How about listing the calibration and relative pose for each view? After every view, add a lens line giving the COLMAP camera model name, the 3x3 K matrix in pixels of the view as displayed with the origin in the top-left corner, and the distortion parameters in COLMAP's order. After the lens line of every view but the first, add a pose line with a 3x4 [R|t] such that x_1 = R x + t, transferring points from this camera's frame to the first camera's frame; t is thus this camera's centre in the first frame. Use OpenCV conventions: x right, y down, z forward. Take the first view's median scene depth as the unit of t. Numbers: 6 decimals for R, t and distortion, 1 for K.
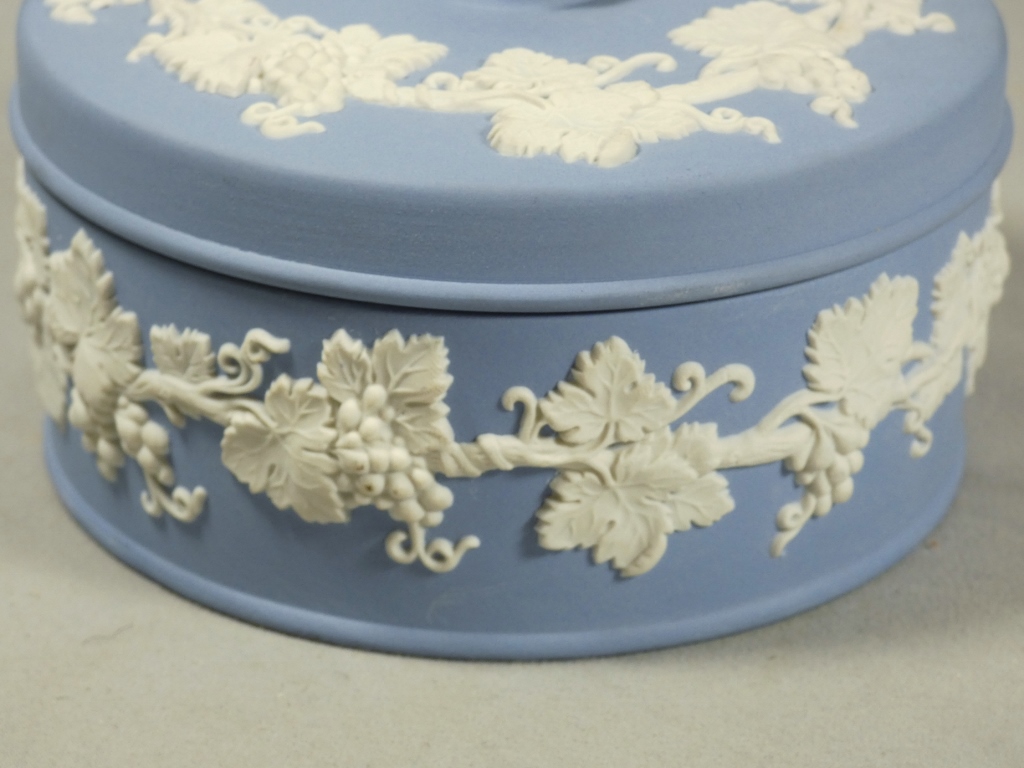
lens RADIAL K [[2796.4, 0, 514.2], [0, 2796.4, 387.0], [0, 0, 1]] dist [0.239717, 0.000000]
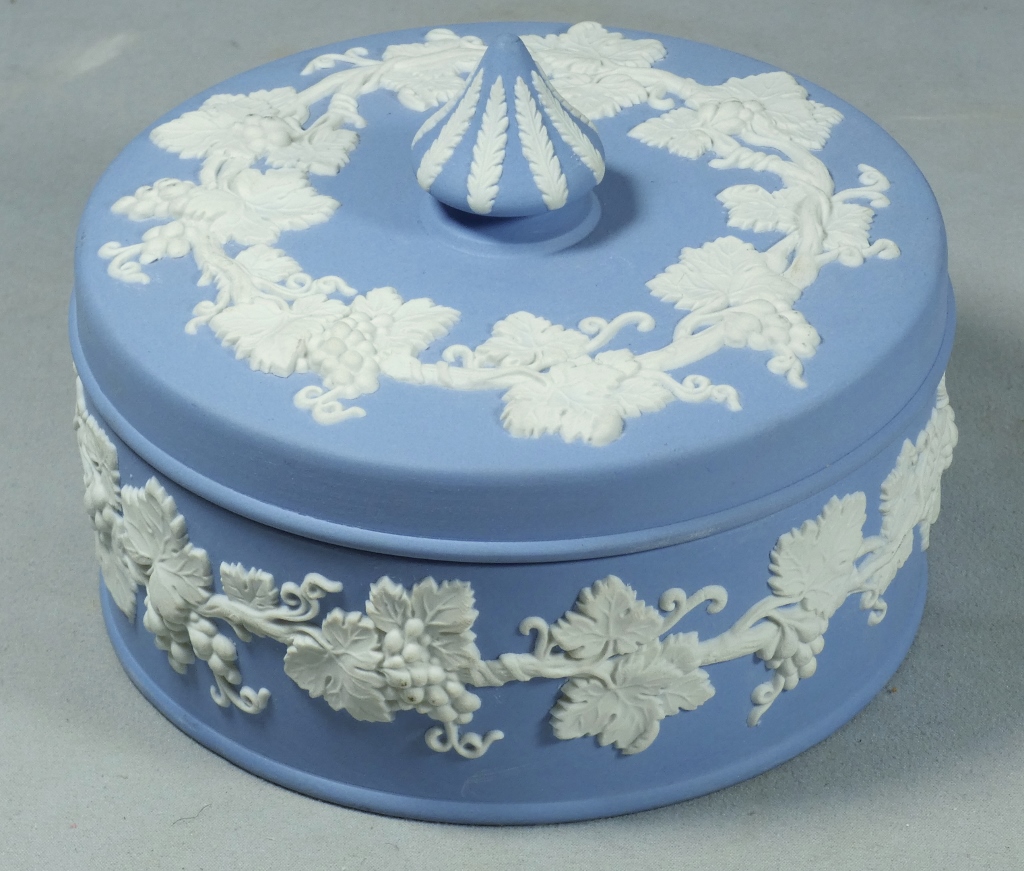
lens RADIAL K [[4431.4, 0, 528.9], [0, 4431.4, 502.0], [0, 0, 1]] dist [0.892353, 0.000000]
pose [[0.999211, -0.038002, 0.011546, -0.019795], [0.036016, 0.989503, 0.139950, -0.308850], [-0.016743, -0.139423, 0.990091, -0.871544]]
